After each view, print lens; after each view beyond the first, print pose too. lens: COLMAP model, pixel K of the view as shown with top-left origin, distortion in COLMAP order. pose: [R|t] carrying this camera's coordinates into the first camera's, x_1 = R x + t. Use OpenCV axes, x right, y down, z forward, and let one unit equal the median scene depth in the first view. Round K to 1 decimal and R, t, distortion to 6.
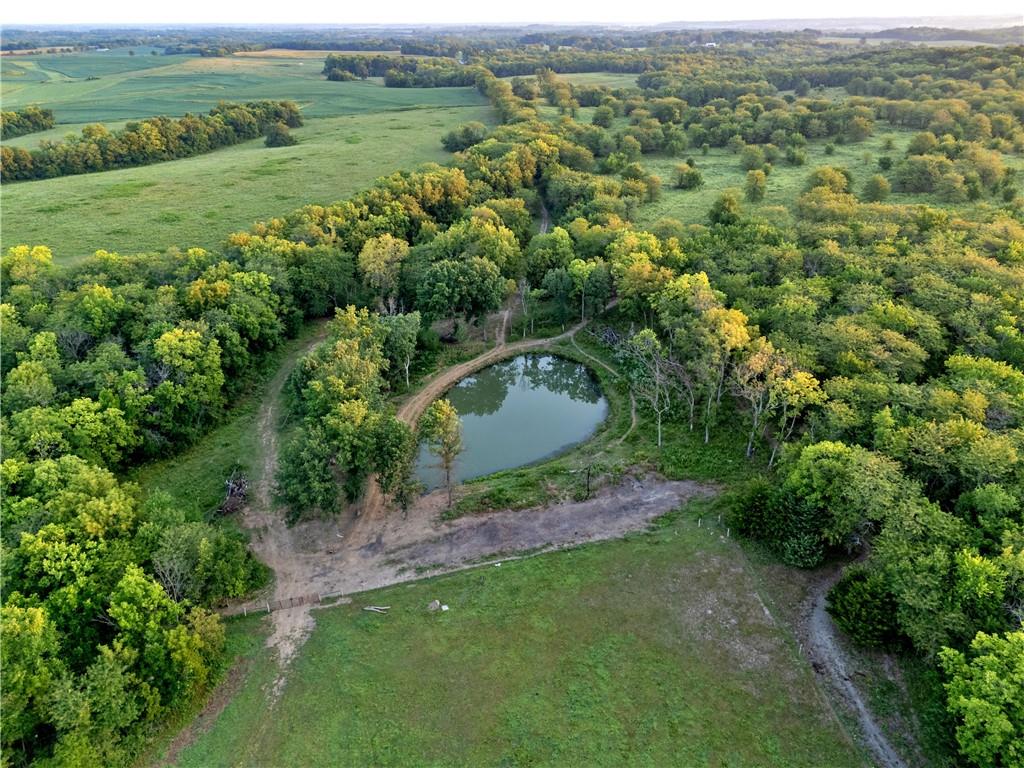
lens RADIAL K [[753.9, 0, 508.3], [0, 753.9, 384.8], [0, 0, 1]] dist [0.059625, -0.046626]
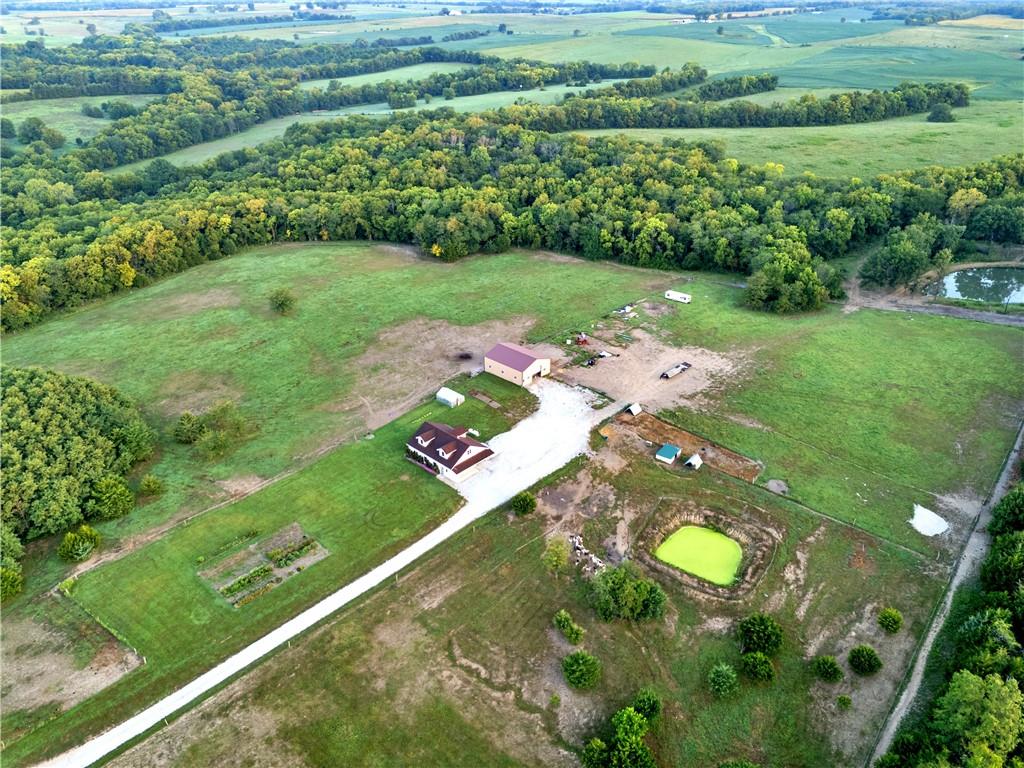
lens RADIAL K [[748.8, 0, 509.8], [0, 748.8, 383.8], [0, 0, 1]] dist [0.079434, -0.069530]
pose [[0.704483, 0.341461, -0.622181, 0.148347], [-0.308698, 0.936810, 0.164600, 0.114743], [0.639069, 0.076108, 0.765374, -0.428373]]
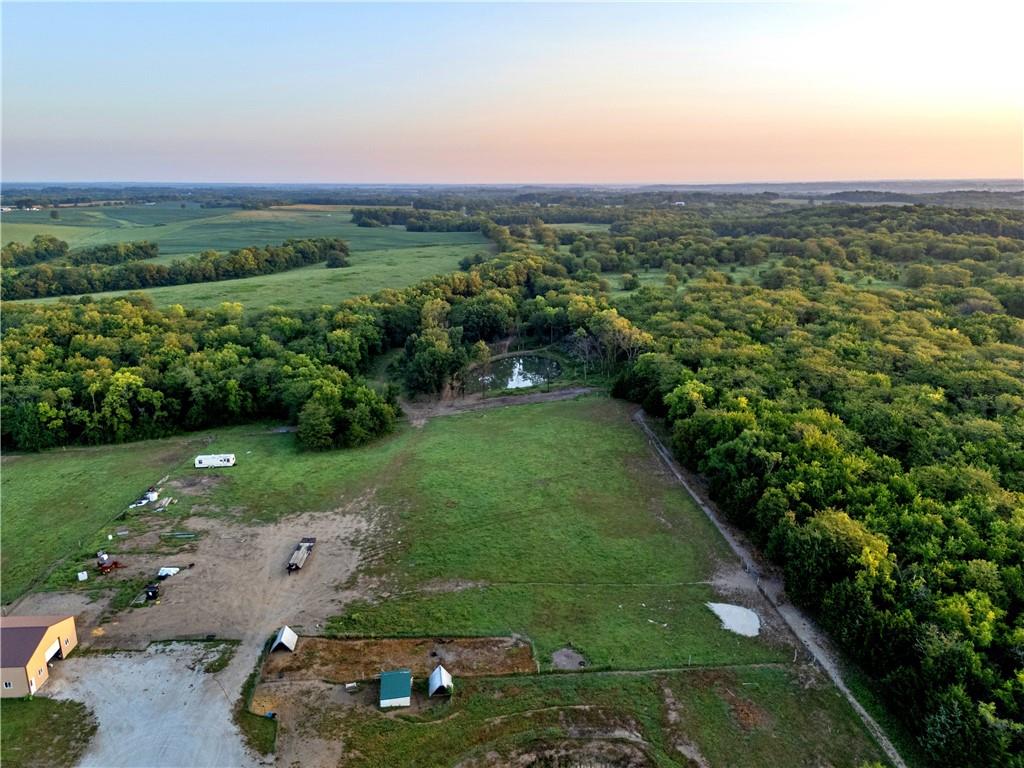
lens RADIAL K [[749.4, 0, 509.8], [0, 749.4, 383.8], [0, 0, 1]] dist [0.074742, -0.071119]
pose [[0.999941, 0.005559, 0.009349, -0.006453], [-0.003746, 0.982955, -0.183806, 0.142873], [-0.010212, 0.183761, 0.982918, -0.298006]]
